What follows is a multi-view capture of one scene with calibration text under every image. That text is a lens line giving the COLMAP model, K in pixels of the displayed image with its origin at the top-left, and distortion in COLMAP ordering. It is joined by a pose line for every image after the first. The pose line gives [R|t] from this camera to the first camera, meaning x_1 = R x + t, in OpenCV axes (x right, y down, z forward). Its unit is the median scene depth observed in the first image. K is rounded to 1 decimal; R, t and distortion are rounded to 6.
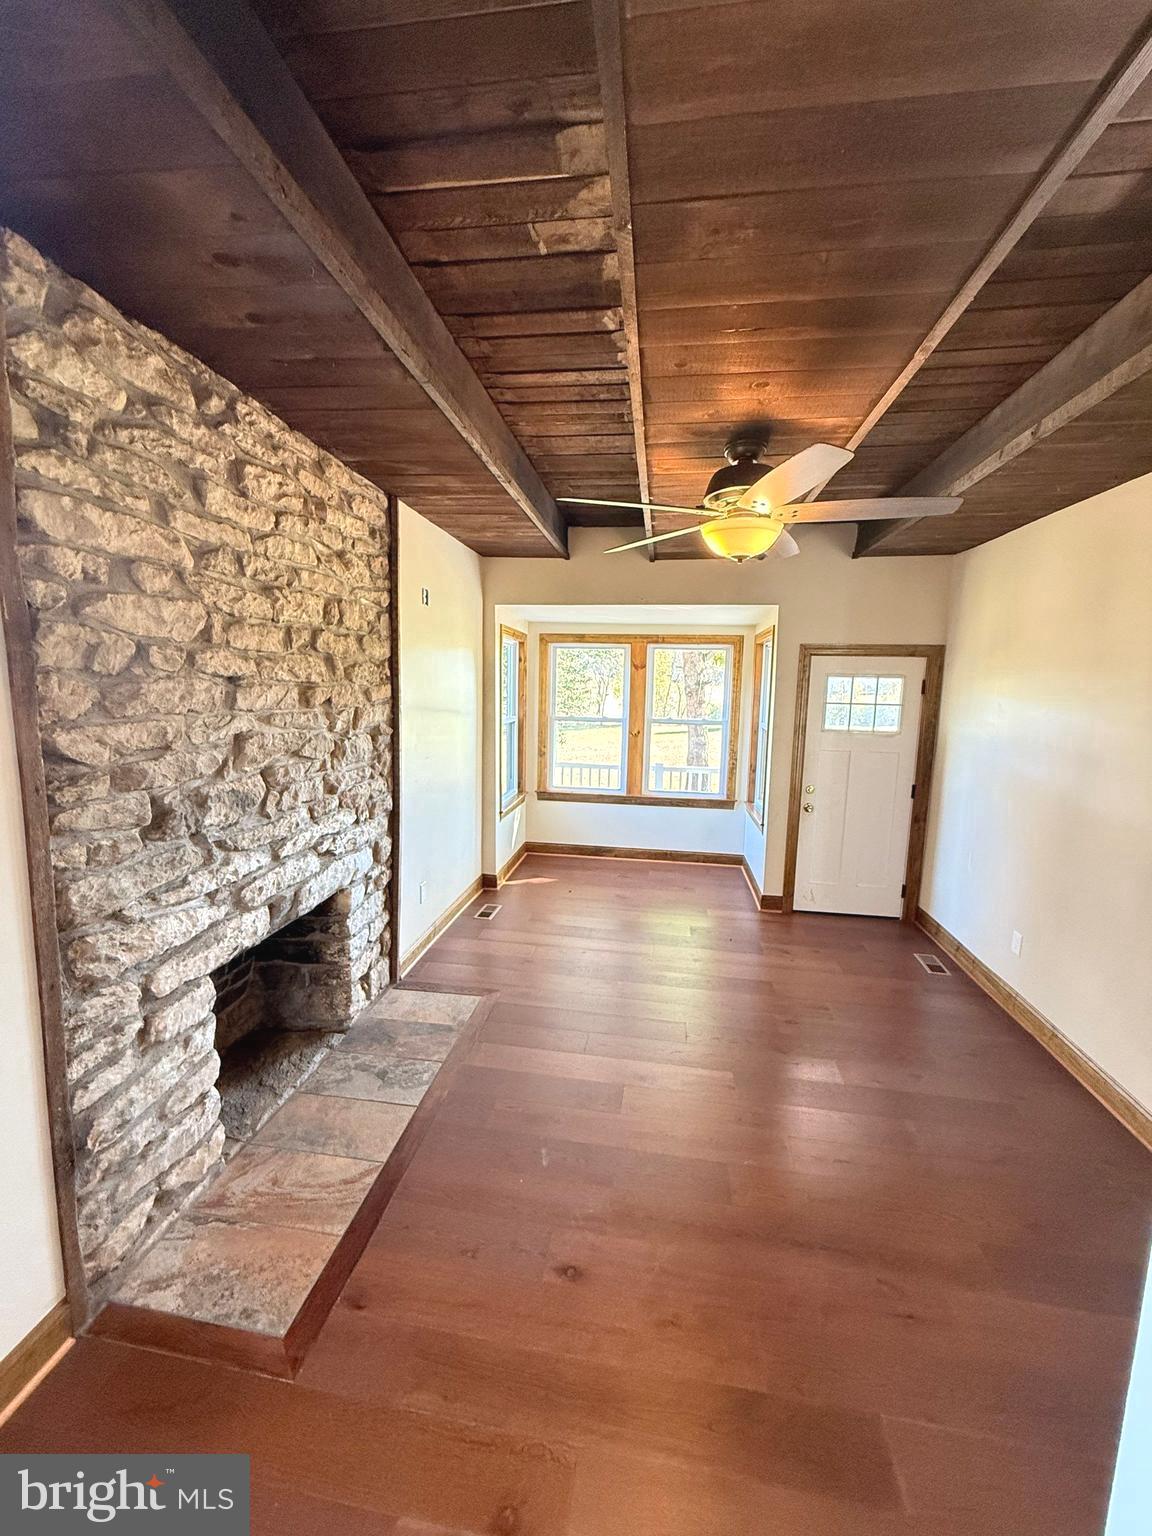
lens RADIAL K [[614.1, 0, 574.6], [0, 614.1, 766.0], [0, 0, 1]] dist [0.002588, -0.000600]
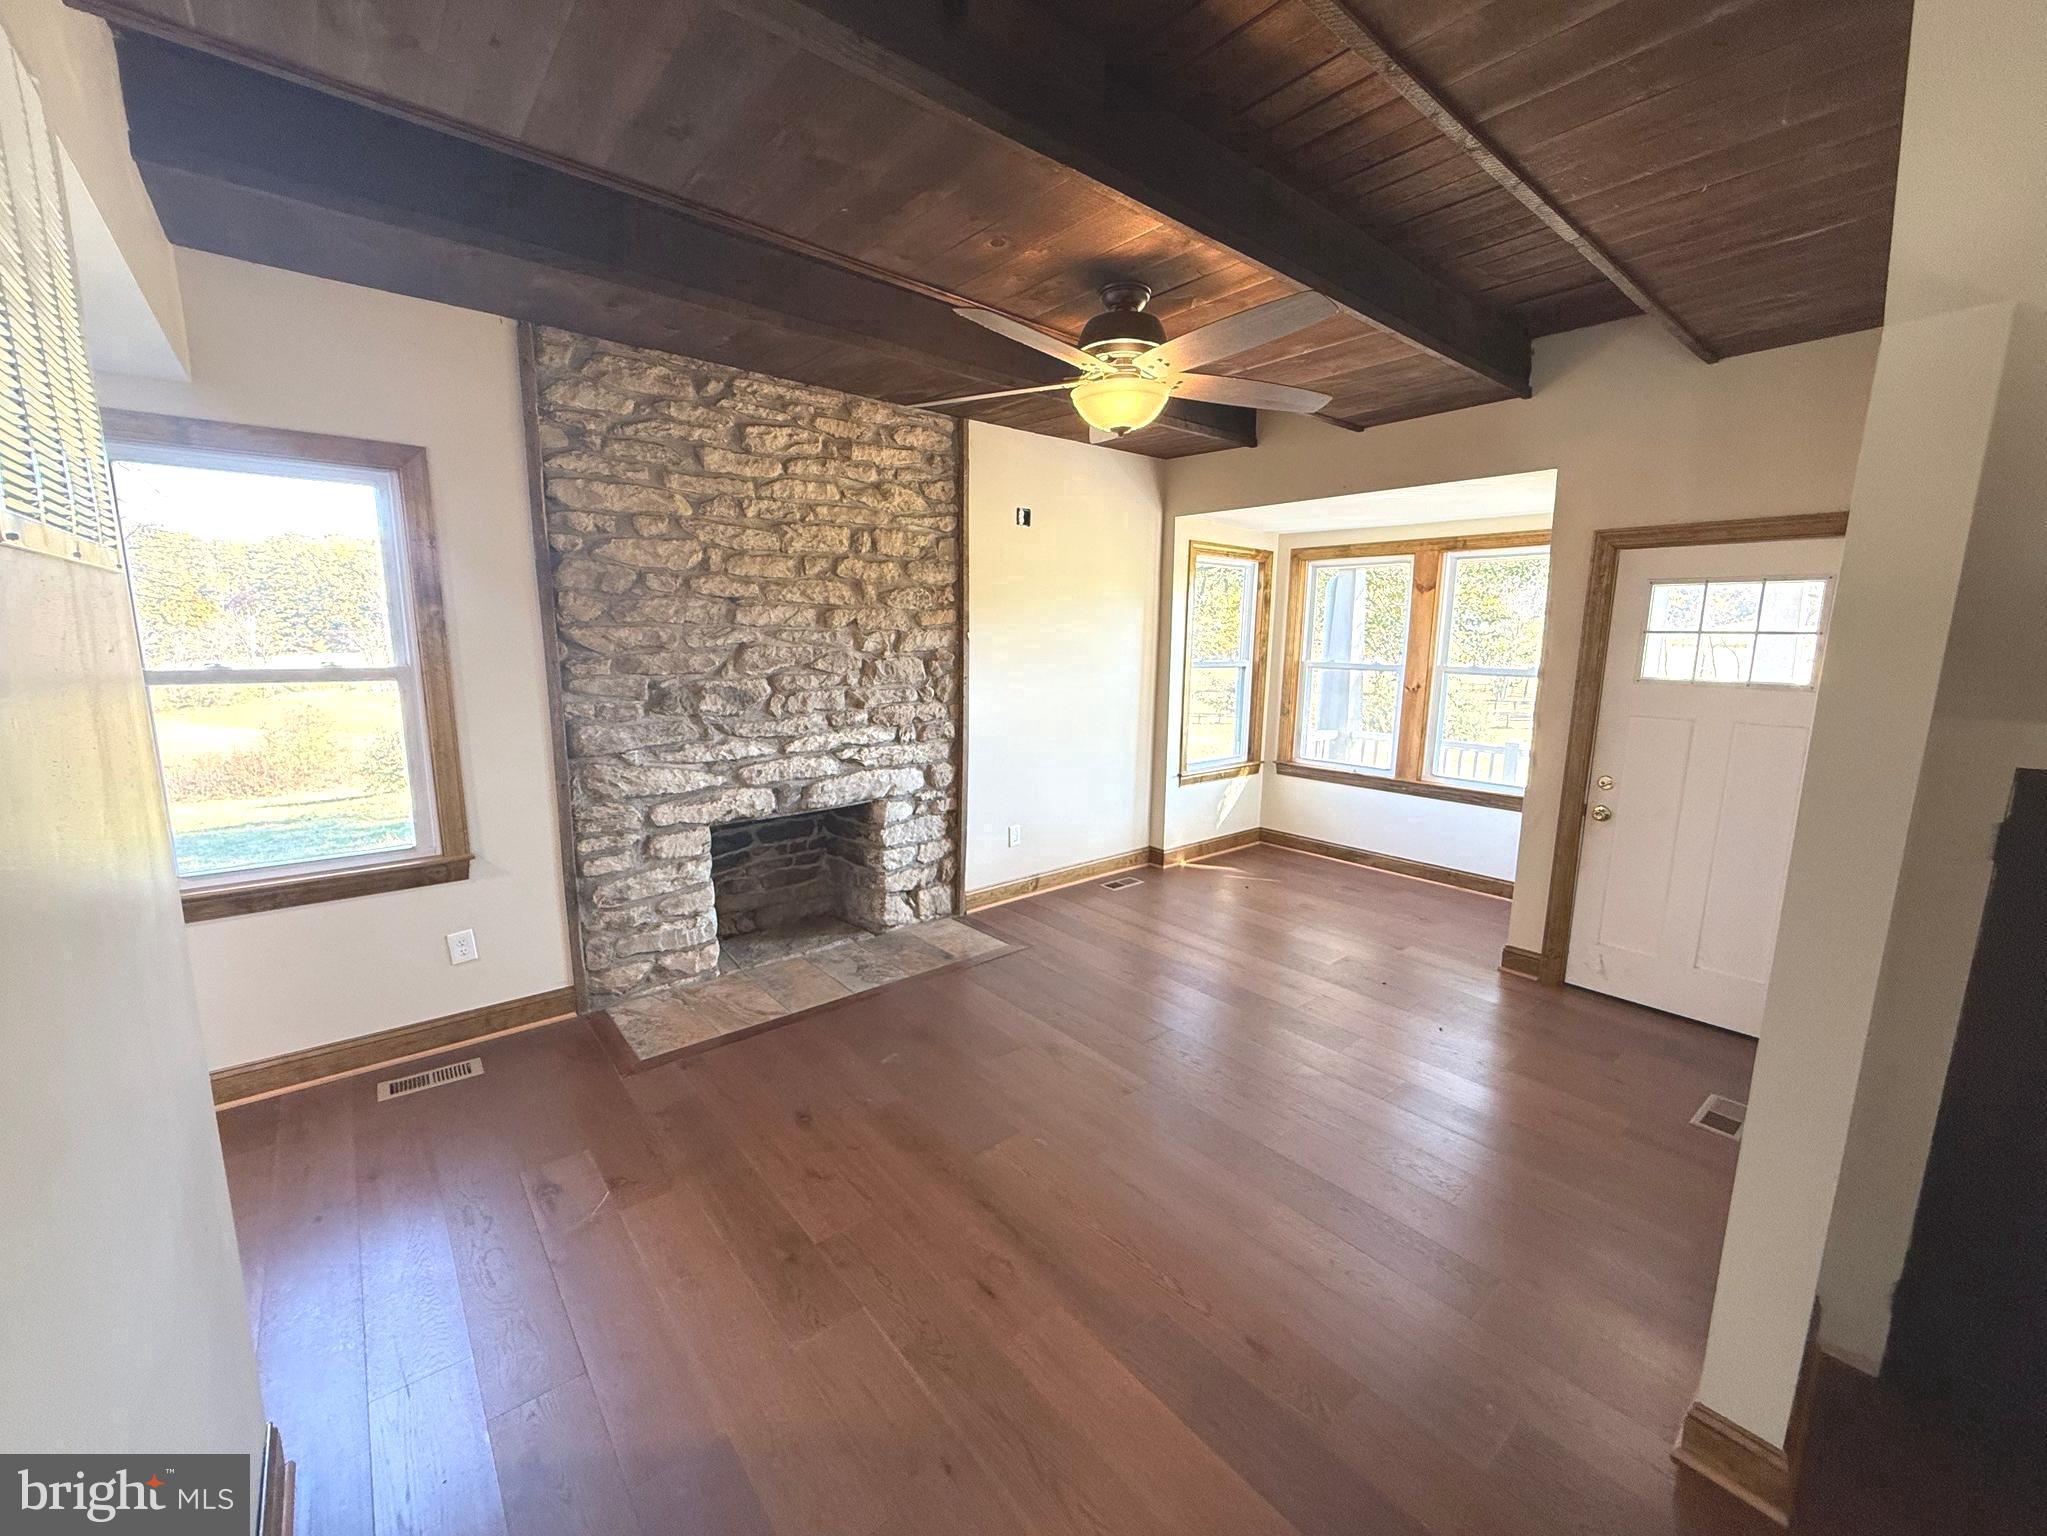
lens RADIAL K [[818.4, 0, 1015.2], [0, 818.4, 772.0], [0, 0, 1]] dist [0.002588, -0.000600]
pose [[0.750346, 0.100630, -0.653341, 0.937408], [-0.084346, 0.994841, 0.056360, 0.063454], [0.655642, 0.012817, 0.754963, 0.094071]]
